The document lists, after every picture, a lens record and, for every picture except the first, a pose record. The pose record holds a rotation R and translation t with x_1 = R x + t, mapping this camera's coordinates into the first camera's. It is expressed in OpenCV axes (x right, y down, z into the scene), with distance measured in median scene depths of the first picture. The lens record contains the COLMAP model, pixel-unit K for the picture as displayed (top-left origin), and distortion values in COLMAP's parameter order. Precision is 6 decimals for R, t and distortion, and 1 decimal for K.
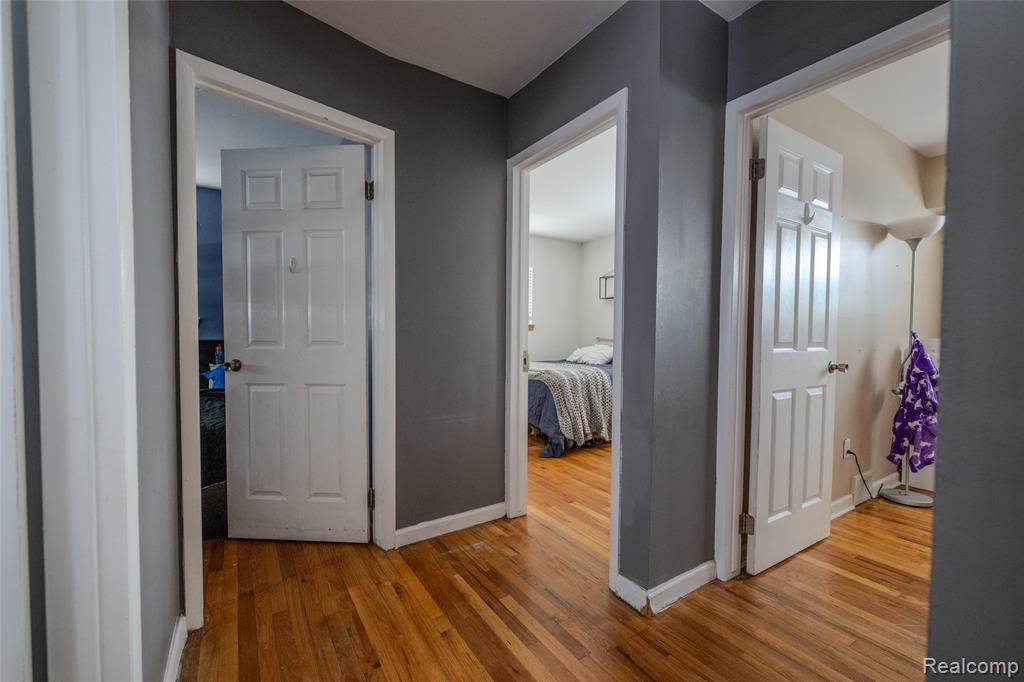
lens RADIAL K [[402.8, 0, 512.0], [0, 402.8, 341.0], [0, 0, 1]] dist [0.000529, 0.000195]
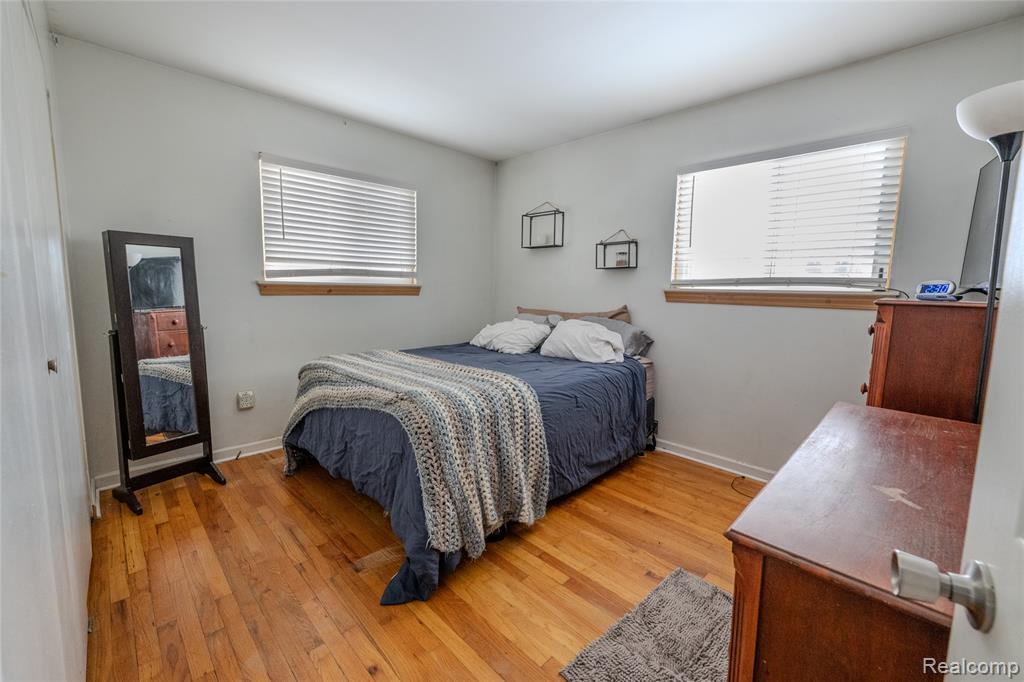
lens RADIAL K [[402.8, 0, 512.0], [0, 402.8, 341.0], [0, 0, 1]] dist [0.000529, 0.000195]
pose [[0.982982, -0.019058, 0.182713, 0.128647], [-0.001989, 0.993442, 0.114323, -0.045383], [-0.183693, -0.112741, 0.976497, 0.558473]]
